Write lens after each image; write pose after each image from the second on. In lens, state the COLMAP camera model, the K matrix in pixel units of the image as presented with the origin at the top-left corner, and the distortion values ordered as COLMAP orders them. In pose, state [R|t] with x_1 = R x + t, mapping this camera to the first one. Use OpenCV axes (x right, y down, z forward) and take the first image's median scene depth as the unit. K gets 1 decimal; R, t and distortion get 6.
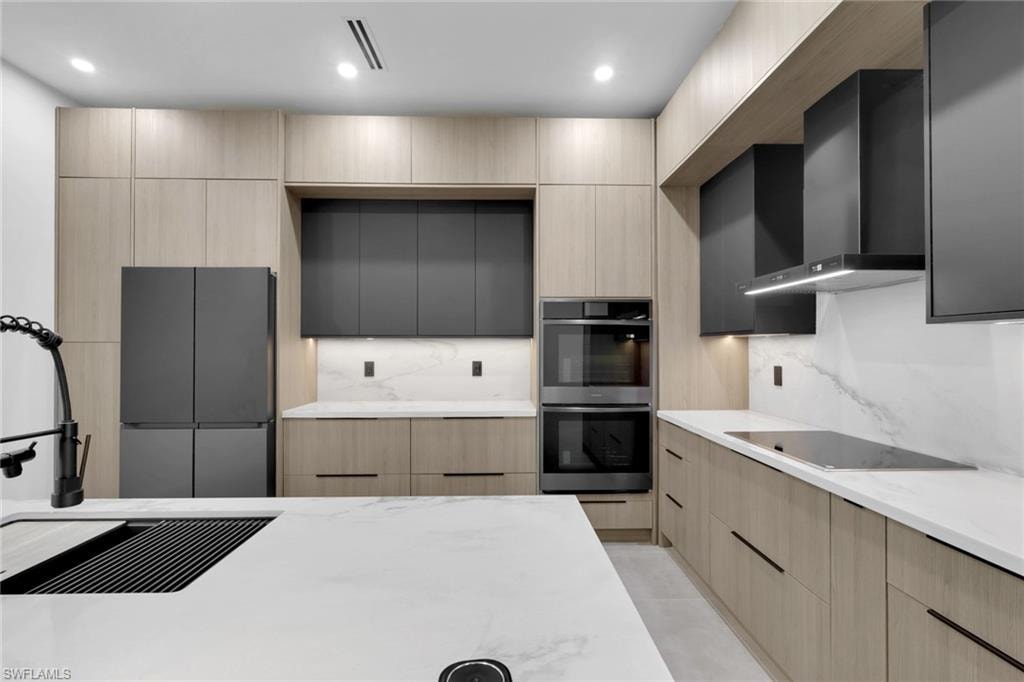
lens RADIAL K [[487.9, 0, 513.9], [0, 487.9, 346.7], [0, 0, 1]] dist [-0.001134, 0.000111]
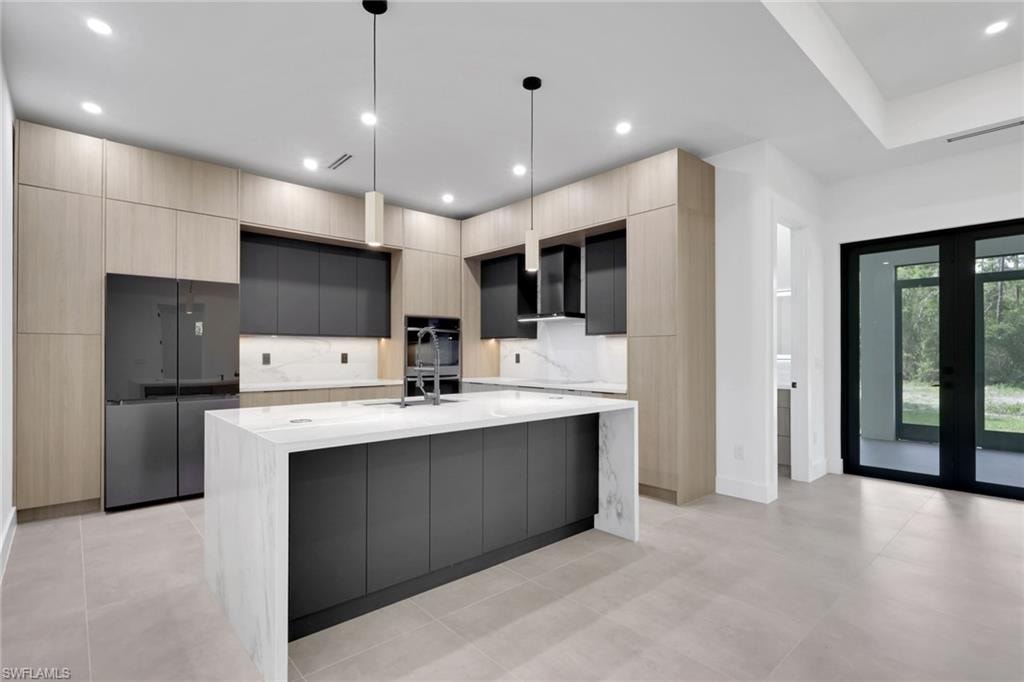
lens RADIAL K [[487.9, 0, 513.9], [0, 487.9, 346.7], [0, 0, 1]] dist [-0.001134, 0.000111]
pose [[0.760125, 0.008897, 0.649716, -0.773441], [-0.002443, 0.999938, -0.010835, 0.029979], [-0.649772, 0.006649, 0.760100, -0.550188]]
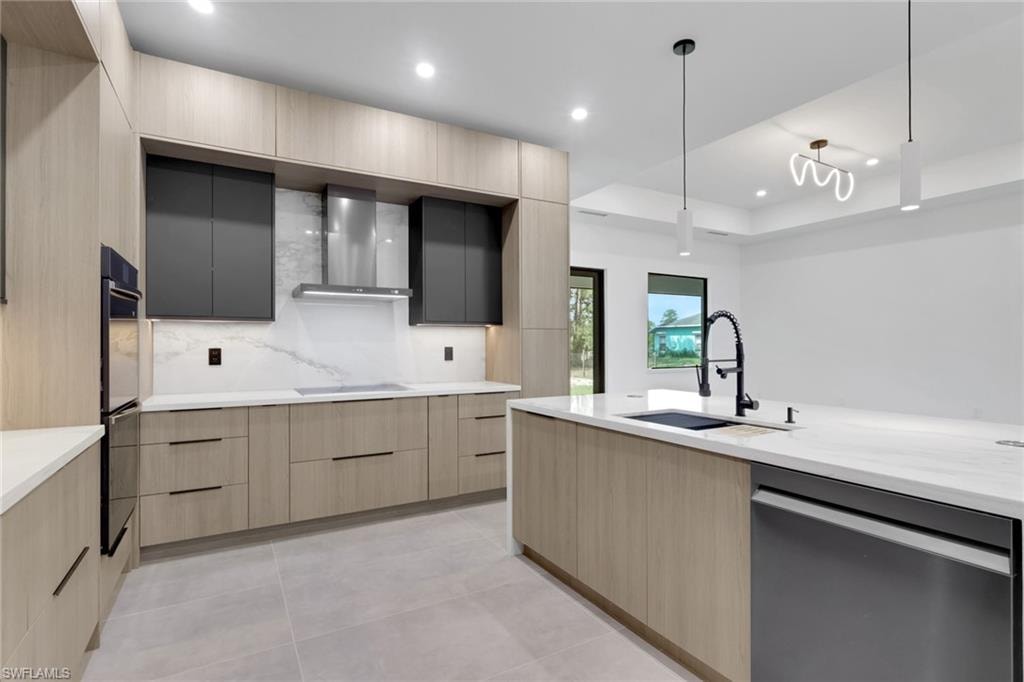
lens RADIAL K [[489.4, 0, 522.2], [0, 489.4, 337.1], [0, 0, 1]] dist [-0.000540, -0.000172]
pose [[-0.471972, 0.014385, 0.881496, -0.756279], [0.002335, 0.999884, -0.015067, 0.029148], [-0.881610, -0.005053, -0.471951, 0.821442]]
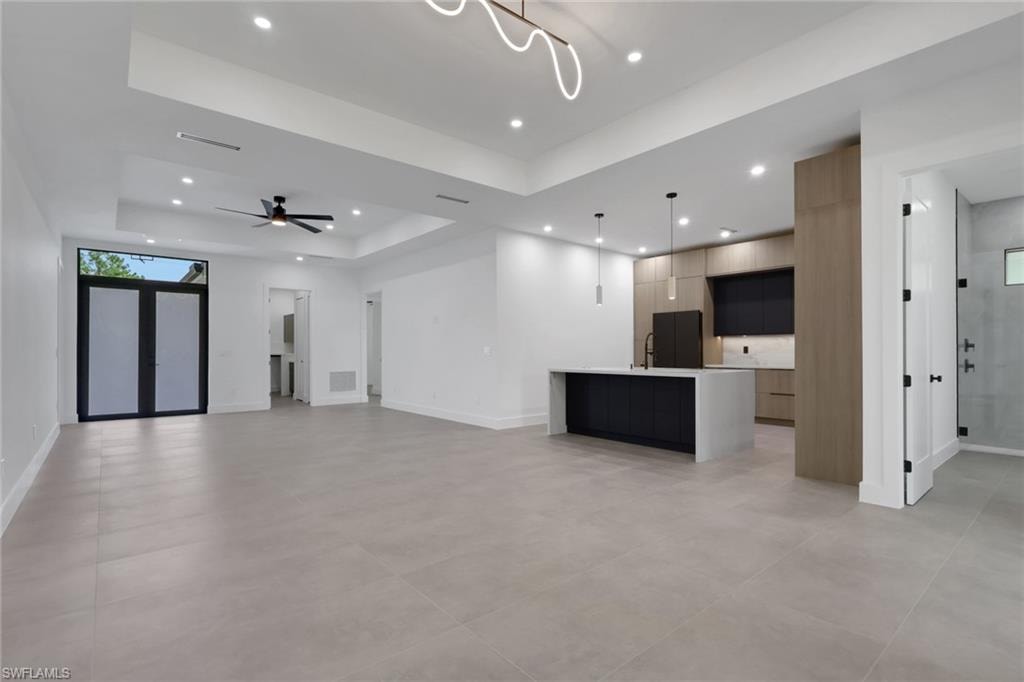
lens RADIAL K [[487.9, 0, 513.9], [0, 487.9, 346.7], [0, 0, 1]] dist [-0.001134, 0.000111]
pose [[0.620639, -0.007381, -0.784062, 0.916925], [0.003174, 0.999971, -0.006901, 0.051591], [0.784090, 0.001795, 0.620644, -1.388046]]
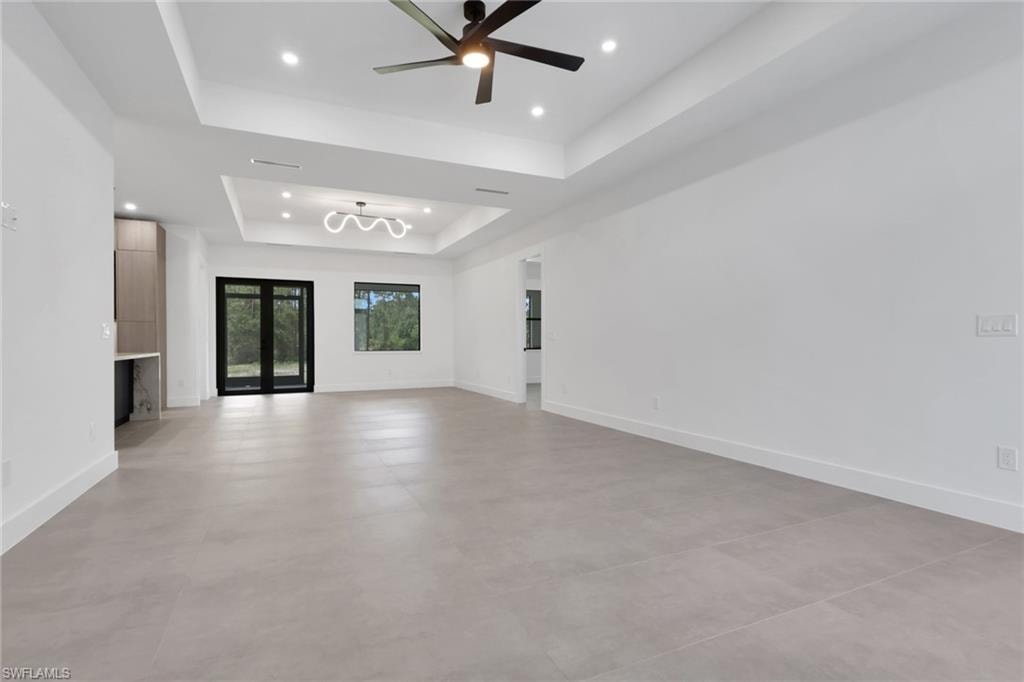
lens RADIAL K [[487.9, 0, 513.9], [0, 487.9, 346.7], [0, 0, 1]] dist [-0.001134, 0.000111]
pose [[-0.411287, -0.005749, 0.911488, -2.468343], [0.005396, 0.999947, 0.008741, 0.096377], [-0.911490, 0.008514, -0.411234, -0.476177]]
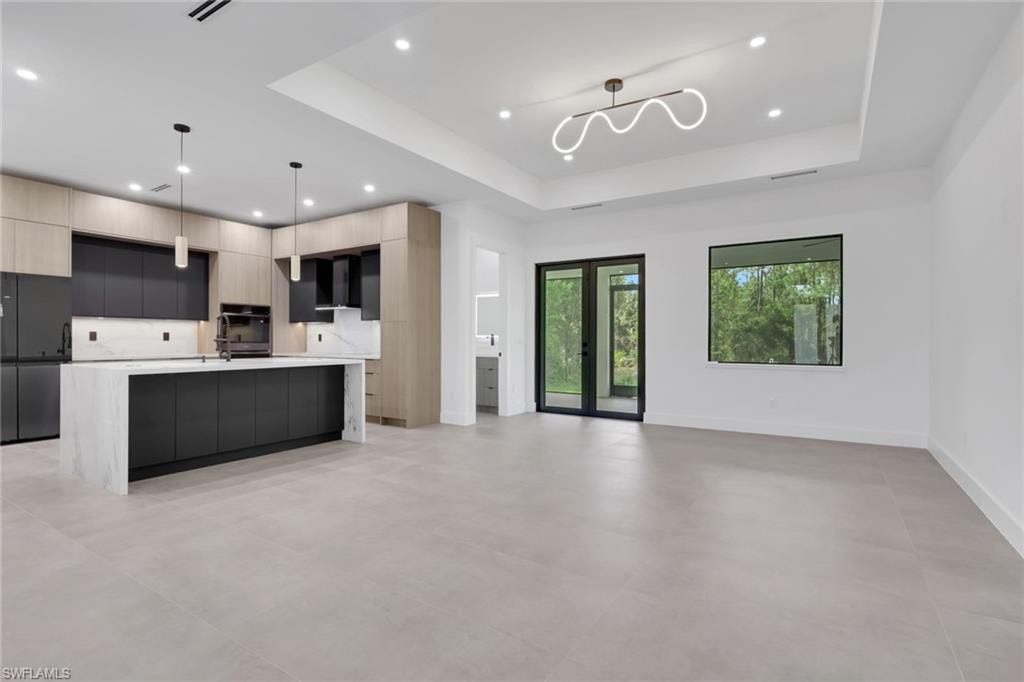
lens RADIAL K [[499.6, 0, 513.0], [0, 499.6, 340.7], [0, 0, 1]] dist [0.002684, 0.000830]
pose [[0.563309, 0.001613, 0.826245, -1.069560], [-0.006120, 0.999979, 0.002219, 0.058034], [-0.826224, -0.006306, 0.563307, -1.356555]]
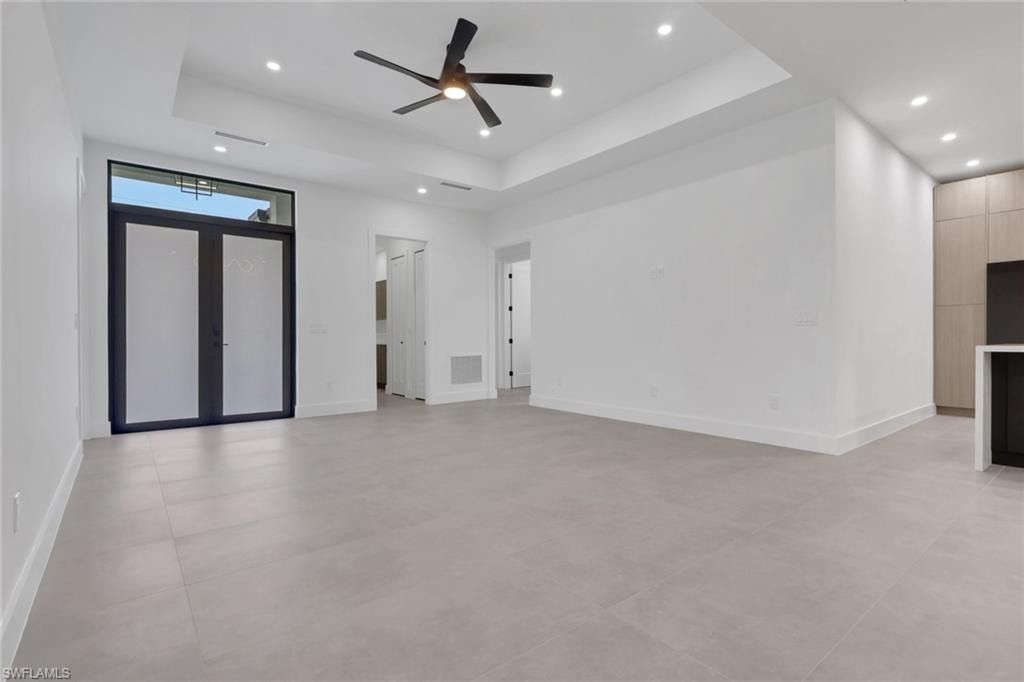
lens RADIAL K [[487.5, 0, 512.0], [0, 487.5, 341.0], [0, 0, 1]] dist [-0.001683, -0.000072]
pose [[0.601947, 0.000835, -0.798535, -0.383563], [0.005646, 0.999970, 0.005302, 0.108301], [0.798516, -0.007700, 0.601924, -1.496843]]
